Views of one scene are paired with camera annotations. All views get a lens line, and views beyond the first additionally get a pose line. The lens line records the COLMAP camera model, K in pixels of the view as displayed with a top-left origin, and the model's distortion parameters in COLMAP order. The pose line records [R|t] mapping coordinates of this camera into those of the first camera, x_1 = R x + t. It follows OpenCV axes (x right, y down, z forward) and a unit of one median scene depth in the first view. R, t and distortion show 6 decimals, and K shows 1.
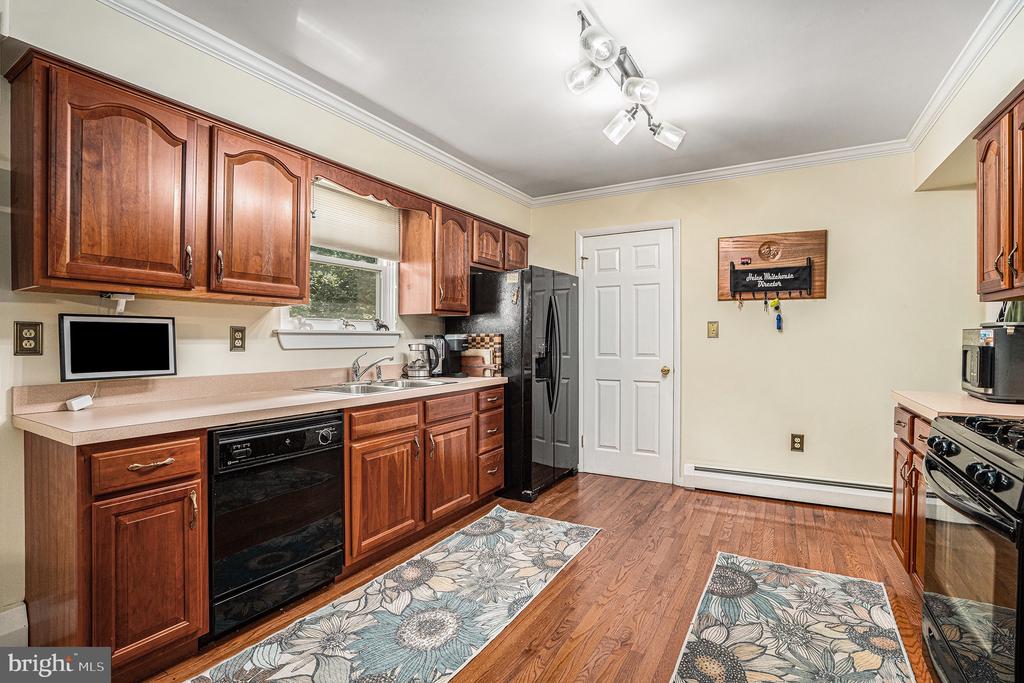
lens RADIAL K [[479.0, 0, 489.8], [0, 479.0, 345.9], [0, 0, 1]] dist [-0.055954, 0.012300]
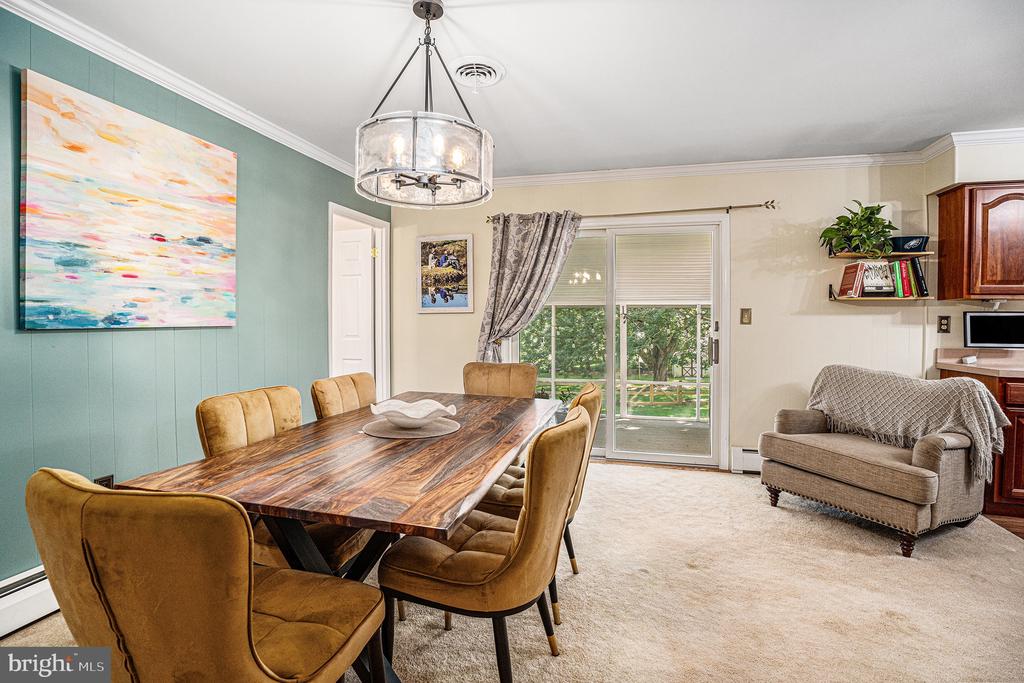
lens RADIAL K [[479.0, 0, 512.3], [0, 479.0, 334.3], [0, 0, 1]] dist [-0.055954, 0.012300]
pose [[0.308435, 0.030919, -0.950743, 0.179368], [-0.022664, 0.999427, 0.025150, 0.011550], [0.950975, 0.013790, 0.308959, -0.837328]]
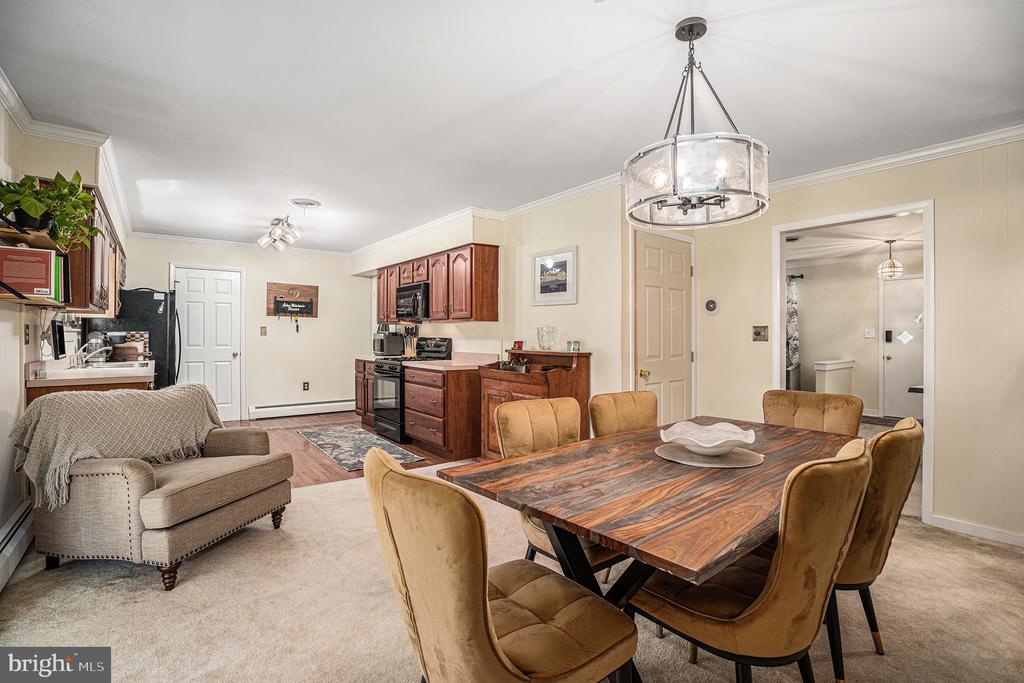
lens RADIAL K [[479.0, 0, 532.1], [0, 479.0, 337.0], [0, 0, 1]] dist [-0.055954, 0.012300]
pose [[0.330532, 0.004344, 0.943785, -1.214822], [0.009150, 0.999928, -0.007807, 0.016830], [-0.943750, 0.011216, 0.330469, -0.786604]]
